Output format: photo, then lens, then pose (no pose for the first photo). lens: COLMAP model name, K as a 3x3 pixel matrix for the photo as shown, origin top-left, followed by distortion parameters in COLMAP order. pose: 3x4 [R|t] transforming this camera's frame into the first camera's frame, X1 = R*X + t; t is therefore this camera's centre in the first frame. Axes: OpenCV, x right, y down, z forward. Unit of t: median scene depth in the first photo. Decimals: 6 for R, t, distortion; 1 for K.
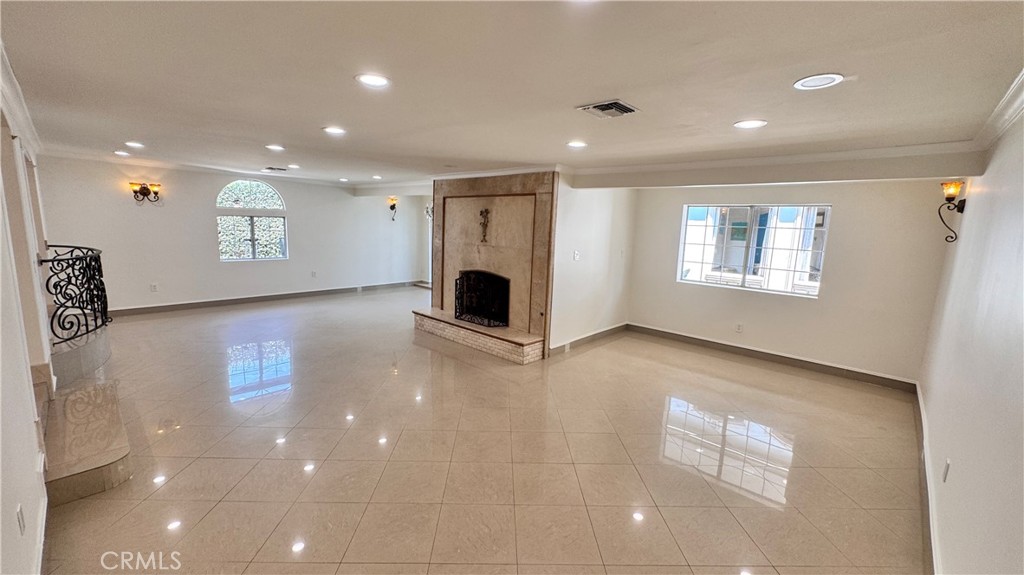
lens RADIAL K [[408.2, 0, 511.9], [0, 408.2, 286.0], [0, 0, 1]] dist [-0.006141, 0.001030]
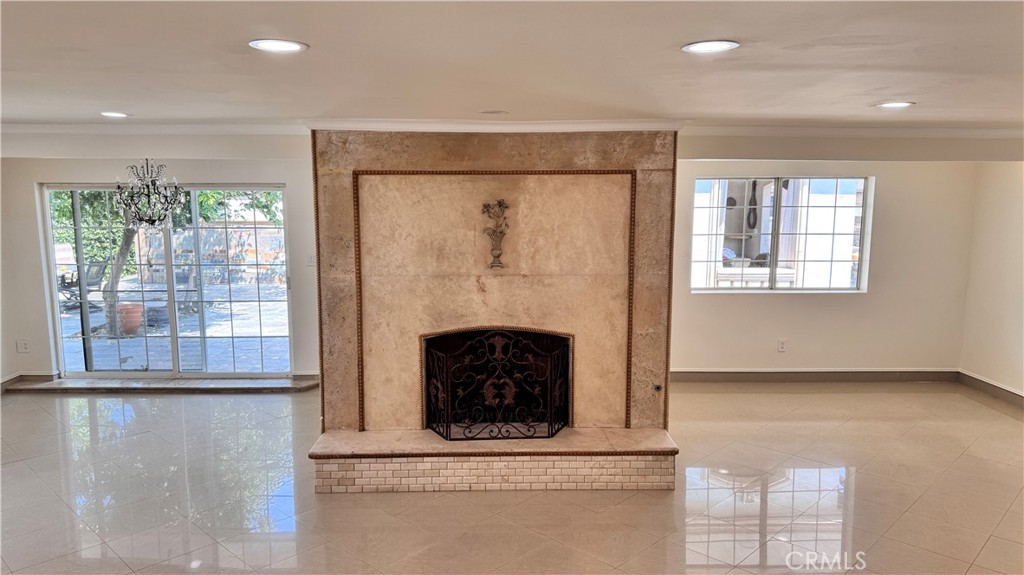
lens RADIAL K [[717.0, 0, 512.9], [0, 717.0, 289.9], [0, 0, 1]] dist [0.053974, -0.032816]
pose [[0.713043, -0.132936, 0.688403, -0.649418], [0.131271, 0.989810, 0.055170, -0.128144], [-0.688722, 0.051029, 0.723228, 0.383939]]
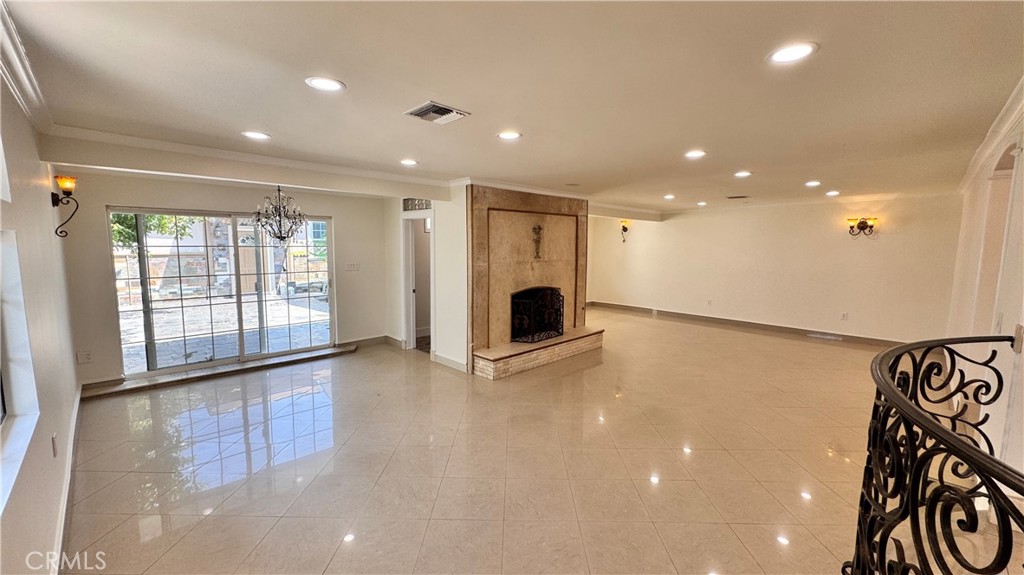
lens RADIAL K [[408.2, 0, 512.5], [0, 408.2, 286.7], [0, 0, 1]] dist [-0.006141, 0.001030]
pose [[0.032896, -0.140745, 0.989499, -1.091756], [0.144989, 0.980234, 0.134607, -0.186291], [-0.988886, 0.139039, 0.052652, 1.033810]]
